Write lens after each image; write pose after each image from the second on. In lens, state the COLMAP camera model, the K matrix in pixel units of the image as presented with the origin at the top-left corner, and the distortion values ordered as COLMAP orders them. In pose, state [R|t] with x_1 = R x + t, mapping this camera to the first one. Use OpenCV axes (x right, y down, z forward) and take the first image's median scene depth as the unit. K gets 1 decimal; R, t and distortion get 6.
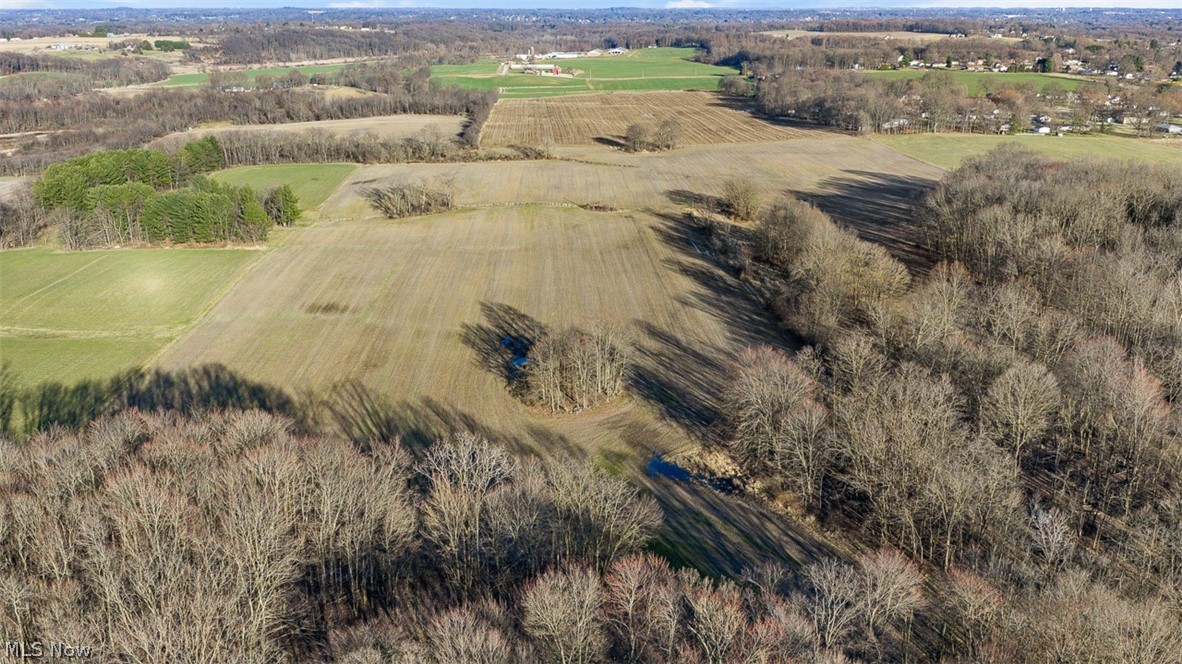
lens RADIAL K [[996.6, 0, 592.2], [0, 996.6, 315.9], [0, 0, 1]] dist [0.013250, -0.040380]
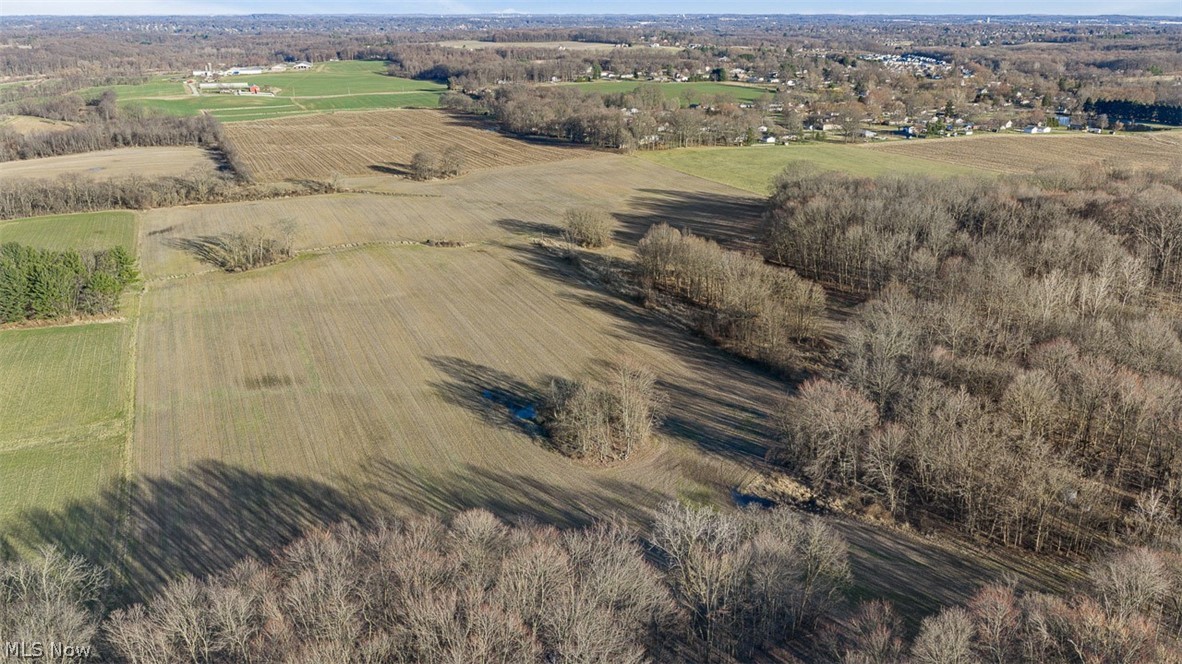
lens RADIAL K [[985.7, 0, 591.0], [0, 985.7, 332.0], [0, 0, 1]] dist [0.013686, -0.041312]
pose [[0.942793, -0.101930, 0.317413, -0.112331], [0.097977, 0.994782, 0.028437, -0.021309], [-0.318656, 0.004289, 0.947861, 0.007792]]
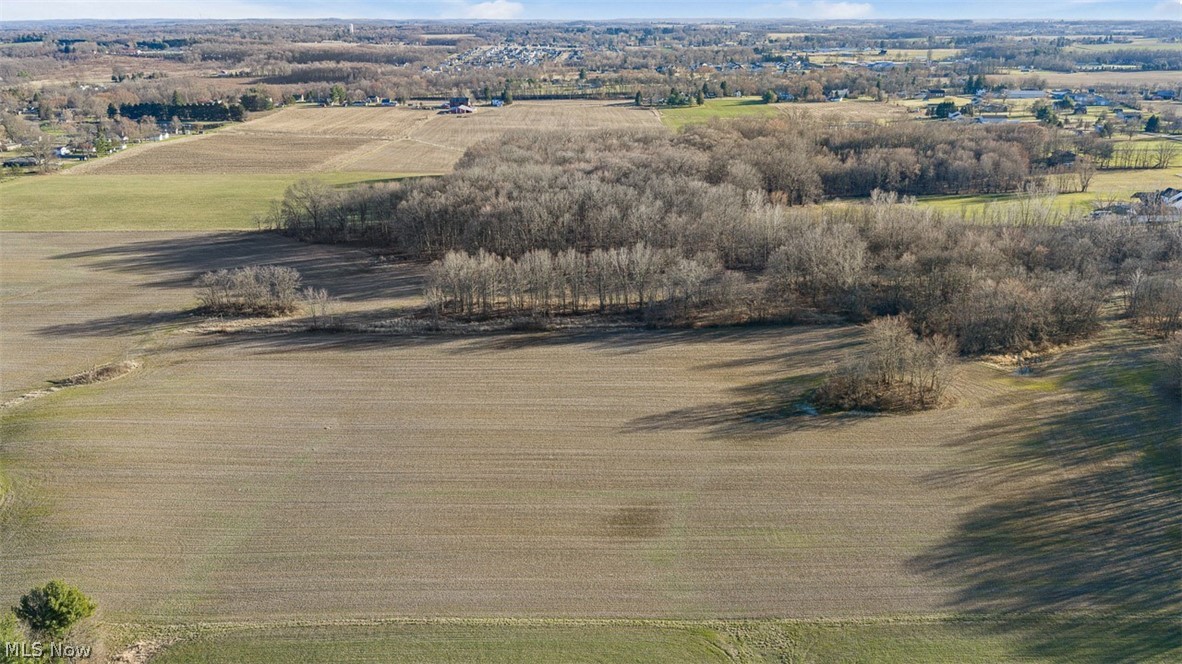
lens RADIAL K [[985.7, 0, 591.0], [0, 985.7, 332.0], [0, 0, 1]] dist [0.013686, -0.041312]
pose [[0.049443, -0.301715, 0.952115, -0.370611], [0.294043, 0.915430, 0.274820, -0.138755], [-0.954512, 0.266375, 0.133979, 0.386065]]
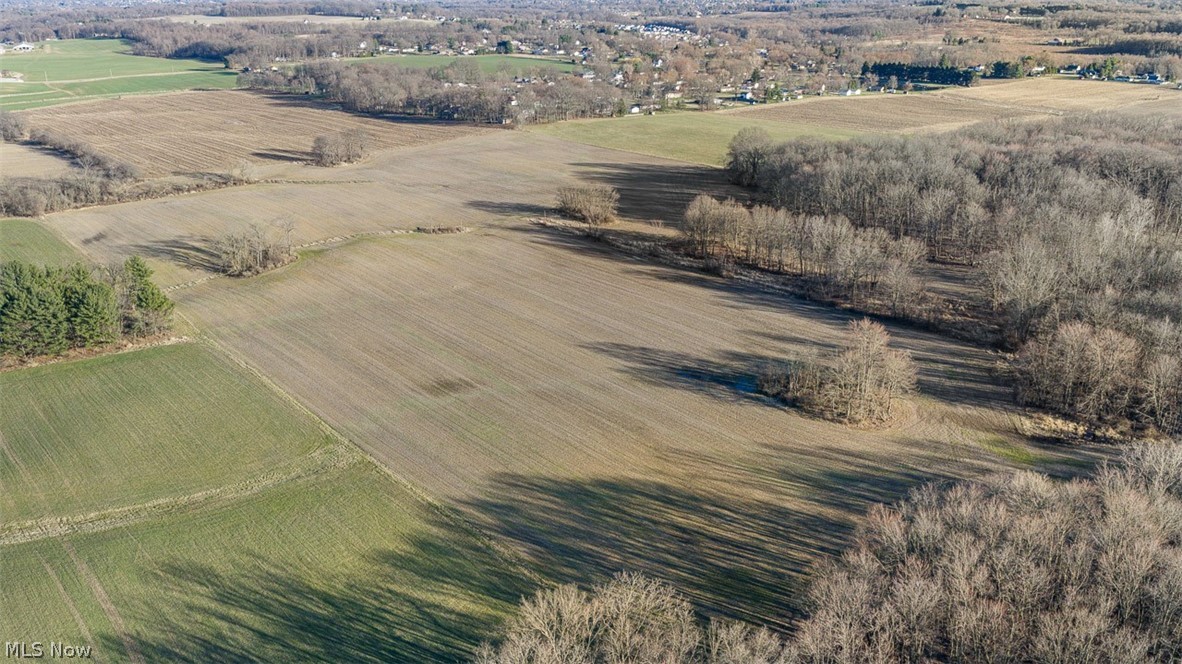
lens RADIAL K [[985.7, 0, 591.0], [0, 985.7, 332.0], [0, 0, 1]] dist [0.013686, -0.041312]
pose [[0.808485, -0.195926, 0.554946, -0.265299], [0.174711, 0.980351, 0.091585, -0.046820], [-0.561986, 0.022910, 0.826830, 0.088907]]
